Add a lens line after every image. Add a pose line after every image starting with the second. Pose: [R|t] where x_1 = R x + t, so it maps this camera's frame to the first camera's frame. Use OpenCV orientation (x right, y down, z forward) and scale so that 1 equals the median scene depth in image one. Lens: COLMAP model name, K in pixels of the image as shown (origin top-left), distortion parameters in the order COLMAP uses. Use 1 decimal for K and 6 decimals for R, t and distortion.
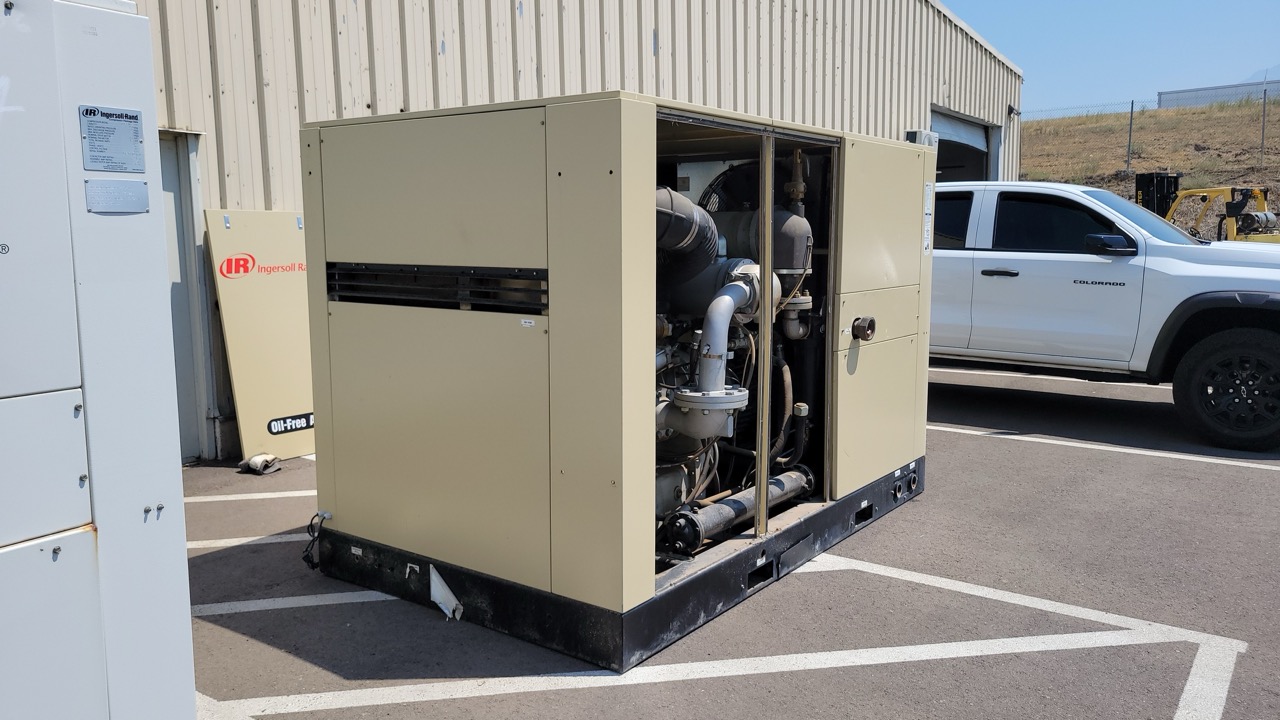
lens RADIAL K [[968.1, 0, 639.0], [0, 968.1, 350.2], [0, 0, 1]] dist [0.036294, -0.028586]
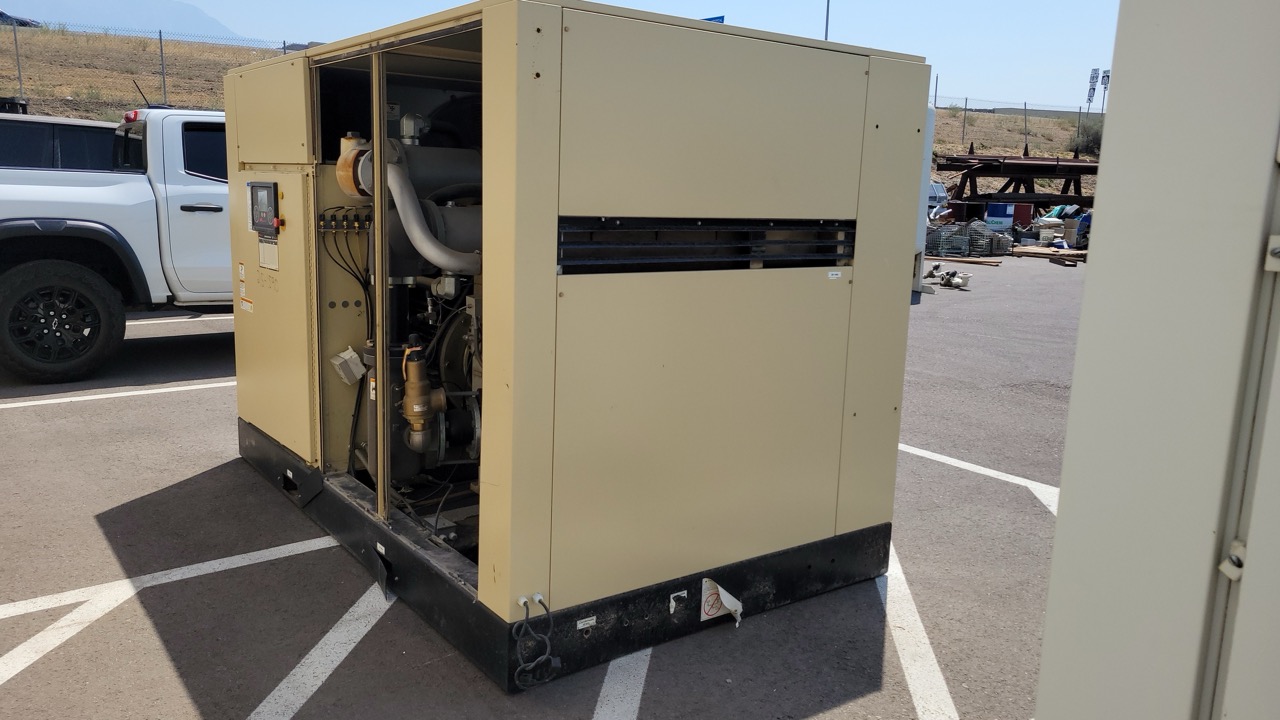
lens RADIAL K [[968.1, 0, 635.4], [0, 968.1, 341.0], [0, 0, 1]] dist [0.036294, -0.028586]
pose [[0.300209, -0.141252, 0.943357, -0.999620], [0.081276, 0.989166, 0.122246, -0.088585], [-0.950404, 0.039973, 0.308437, 0.800433]]
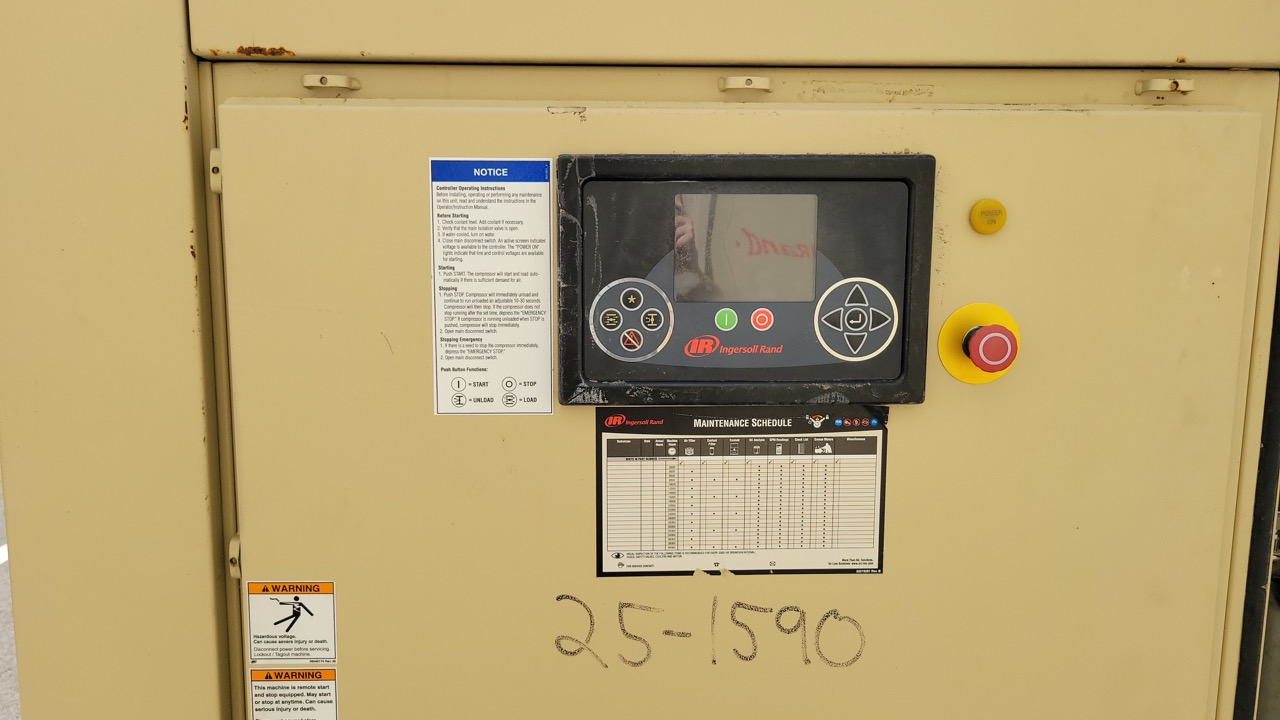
lens RADIAL K [[968.1, 0, 636.9], [0, 968.1, 351.9], [0, 0, 1]] dist [0.036294, -0.028586]
pose [[-0.585811, -0.116396, 0.802046, -0.204738], [0.090345, 0.974086, 0.207351, -0.172344], [-0.805396, 0.193929, -0.560115, 1.705696]]
